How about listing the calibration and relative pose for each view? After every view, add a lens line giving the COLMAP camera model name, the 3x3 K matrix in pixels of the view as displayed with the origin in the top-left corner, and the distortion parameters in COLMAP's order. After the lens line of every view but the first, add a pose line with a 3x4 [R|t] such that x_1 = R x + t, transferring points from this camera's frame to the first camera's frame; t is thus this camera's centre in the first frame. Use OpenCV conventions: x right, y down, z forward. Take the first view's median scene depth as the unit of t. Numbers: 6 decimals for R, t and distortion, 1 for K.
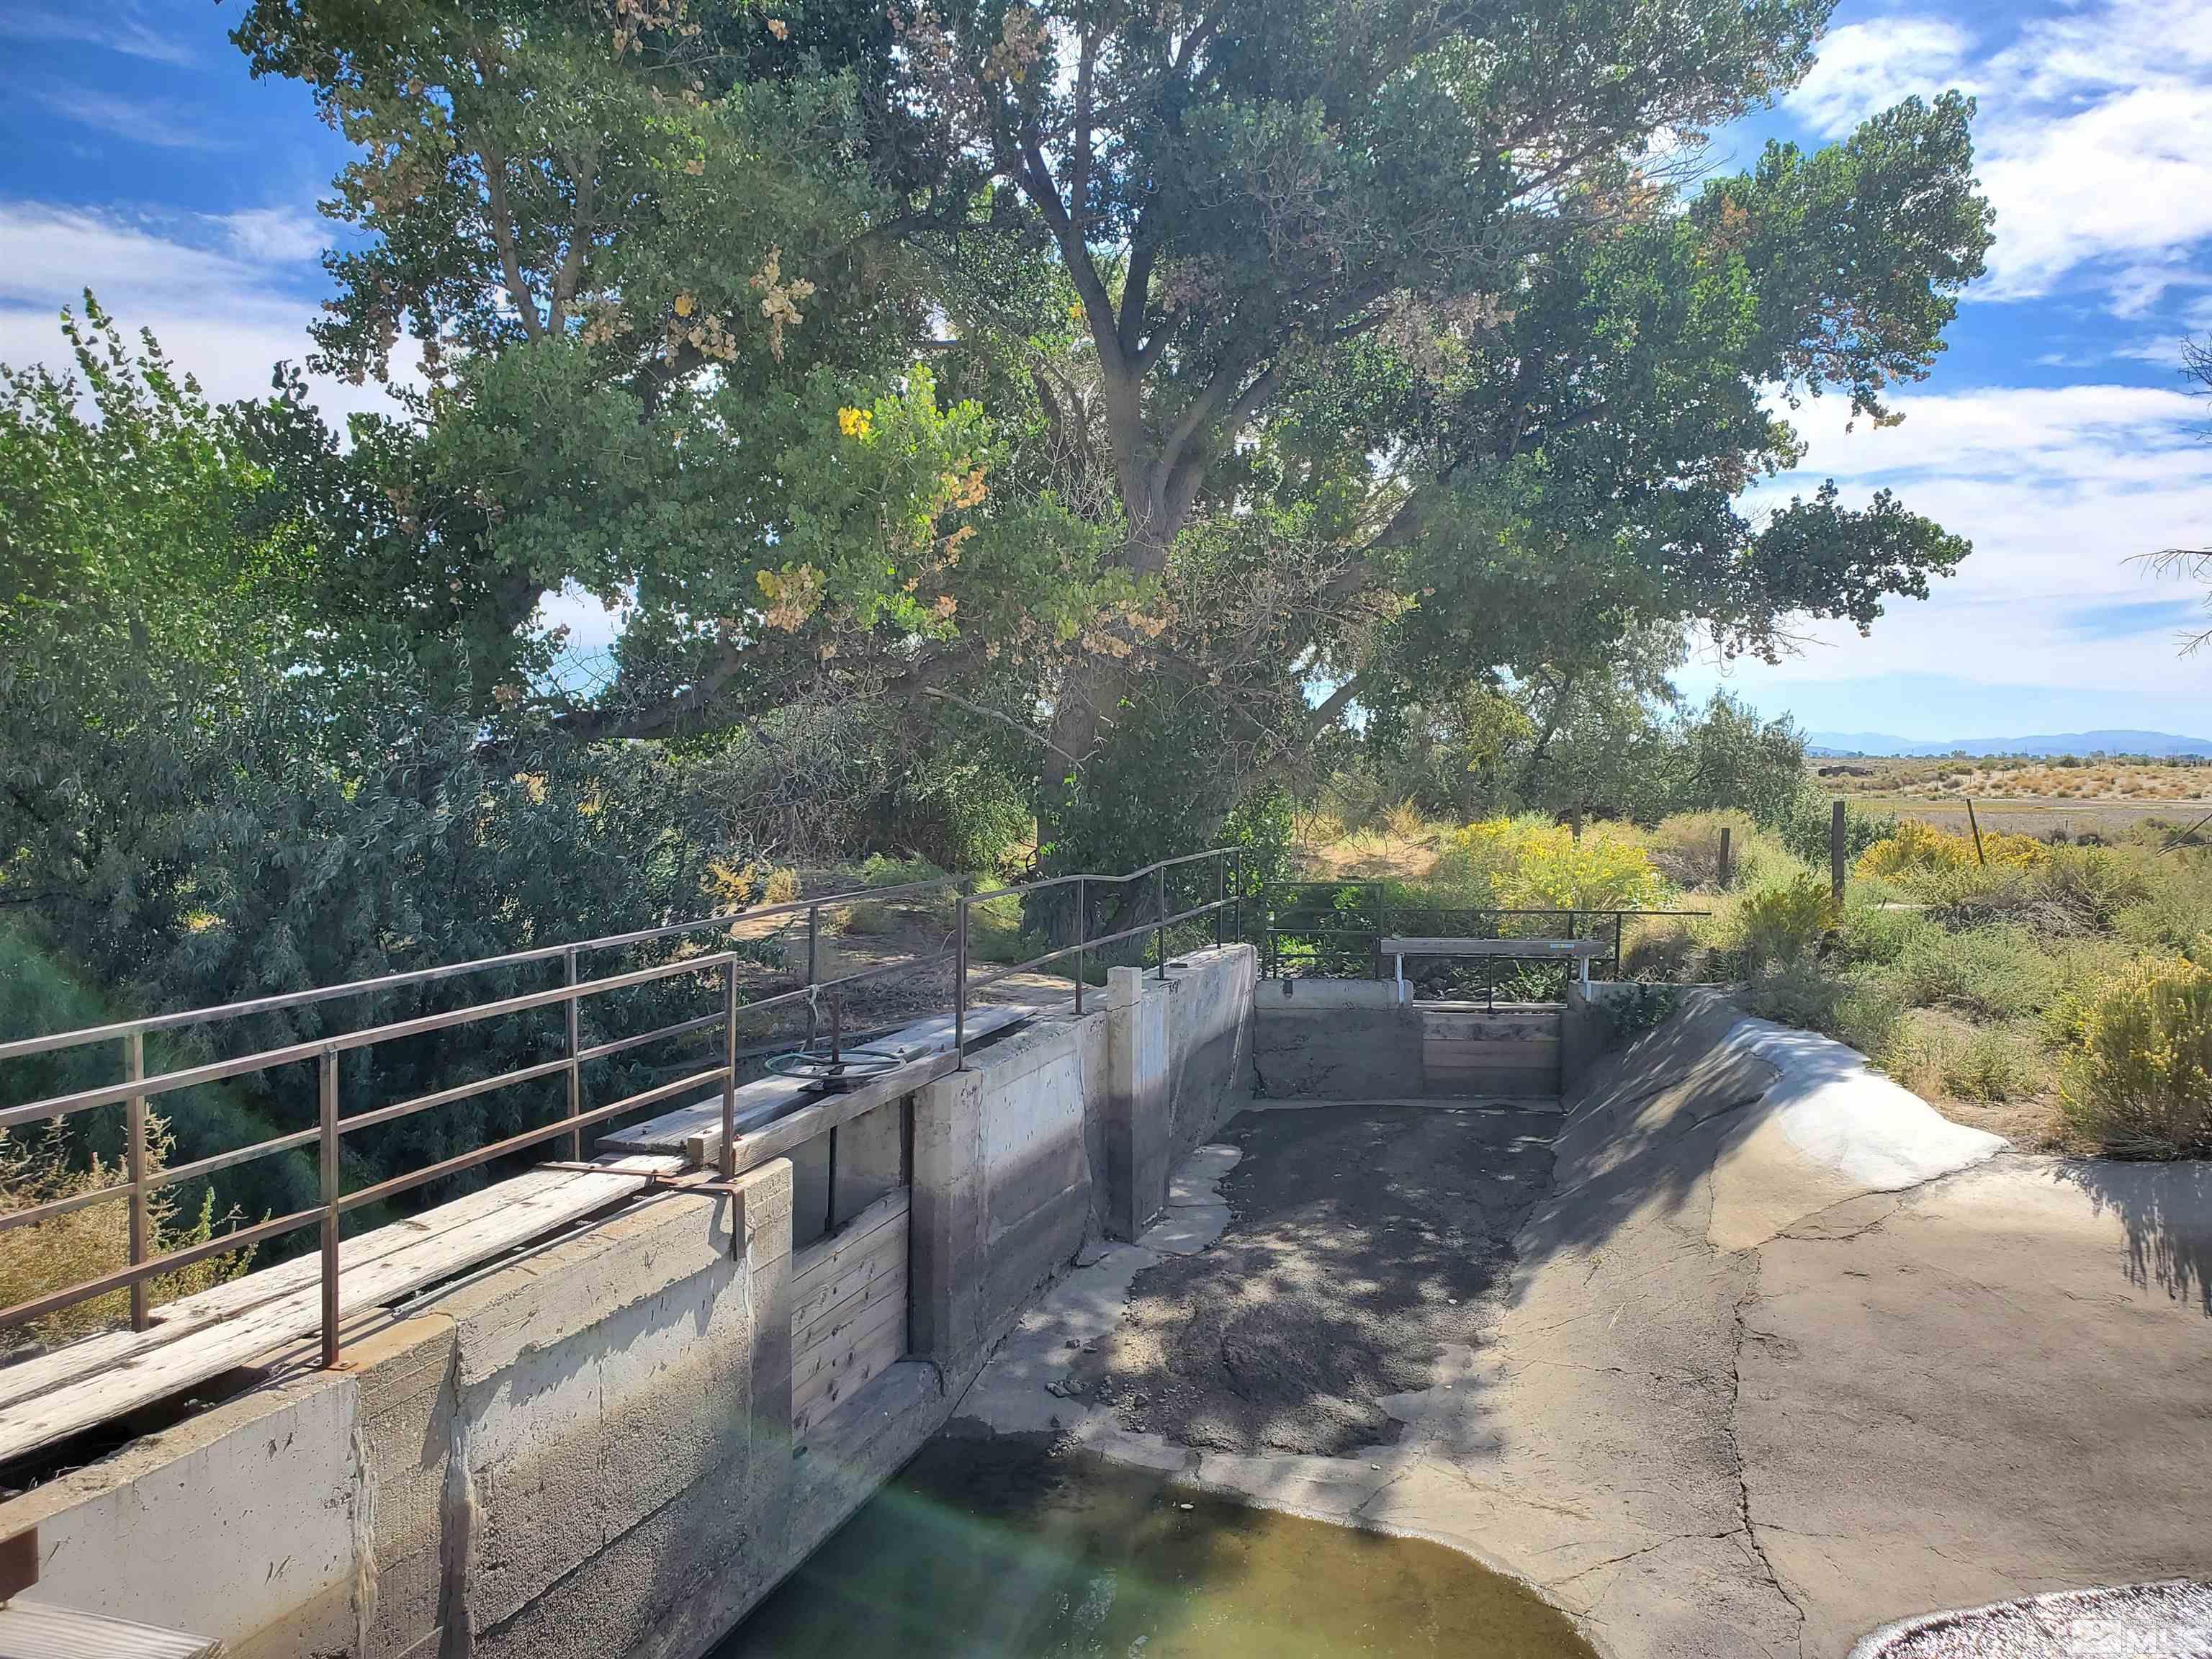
lens RADIAL K [[1731.9, 0, 1205.9], [0, 1731.9, 813.4], [0, 0, 1]] dist [0.028086, 0.000399]
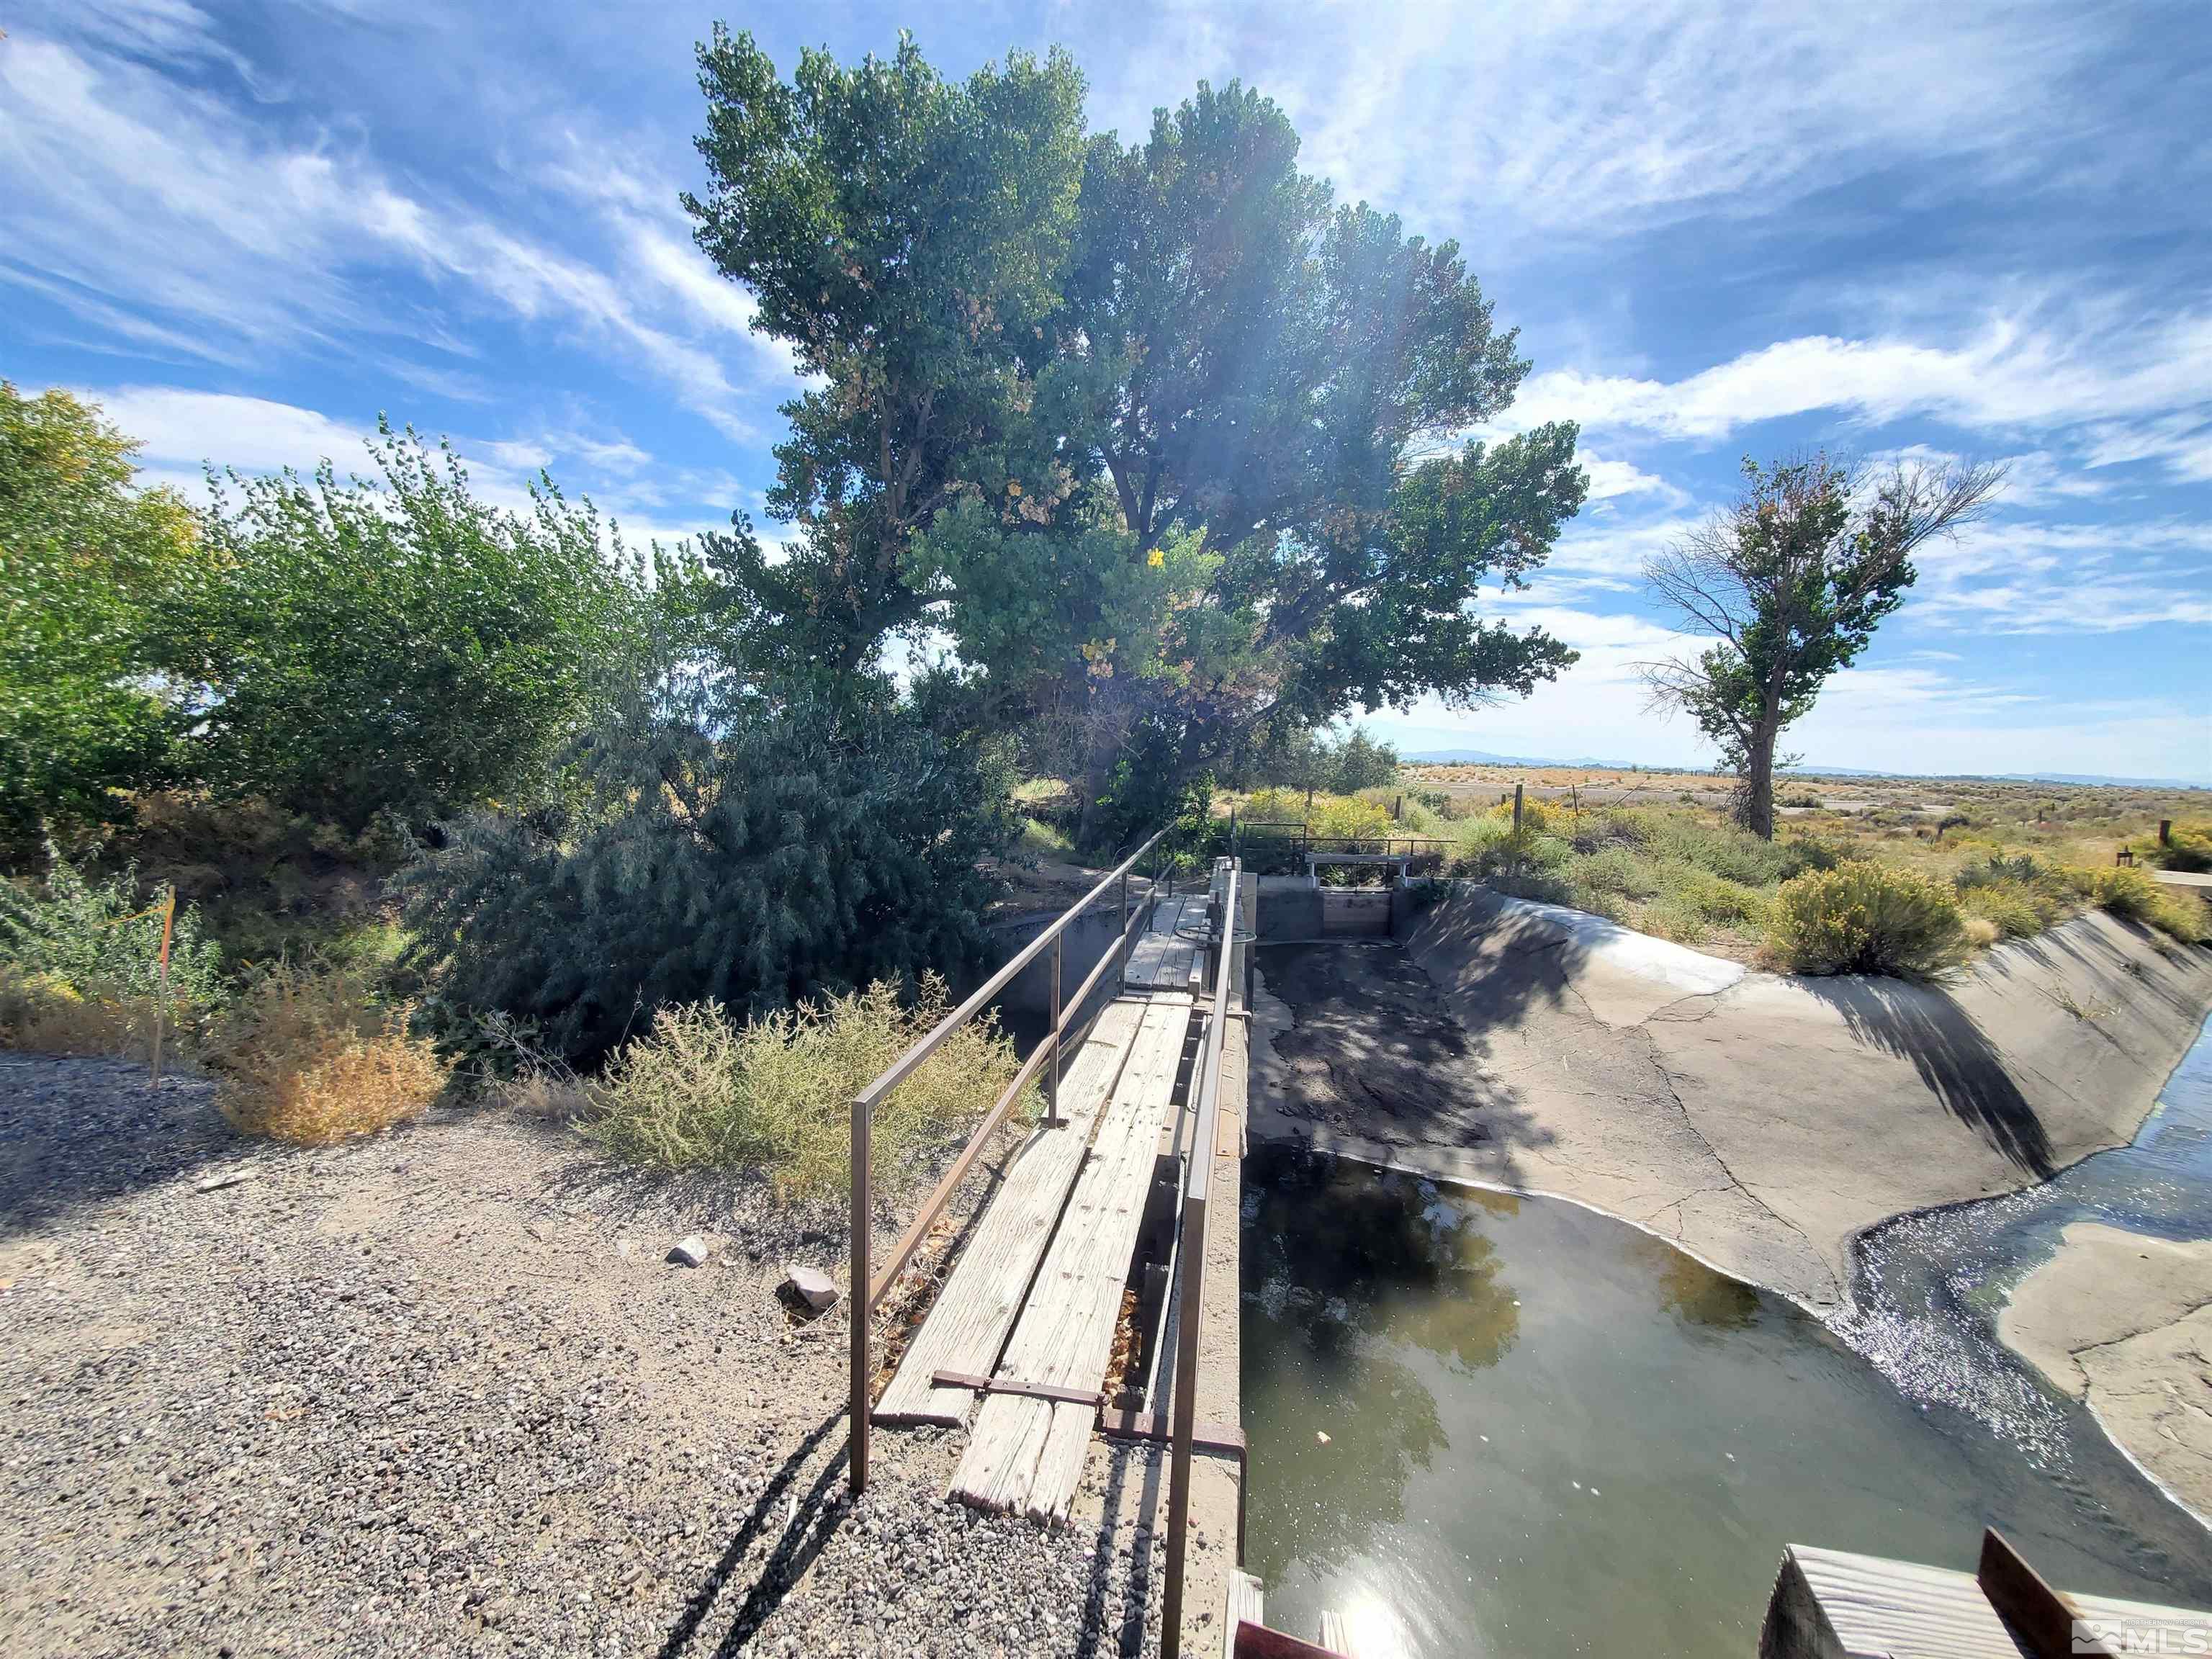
lens RADIAL K [[873.9, 0, 1106.0], [0, 873.9, 829.5], [0, 0, 1]] dist [-0.000917, 0.000013]
pose [[0.992453, 0.008859, 0.122307, -0.312601], [-0.015288, 0.998545, 0.051721, -0.001560], [-0.121671, -0.053200, 0.991144, 0.124383]]
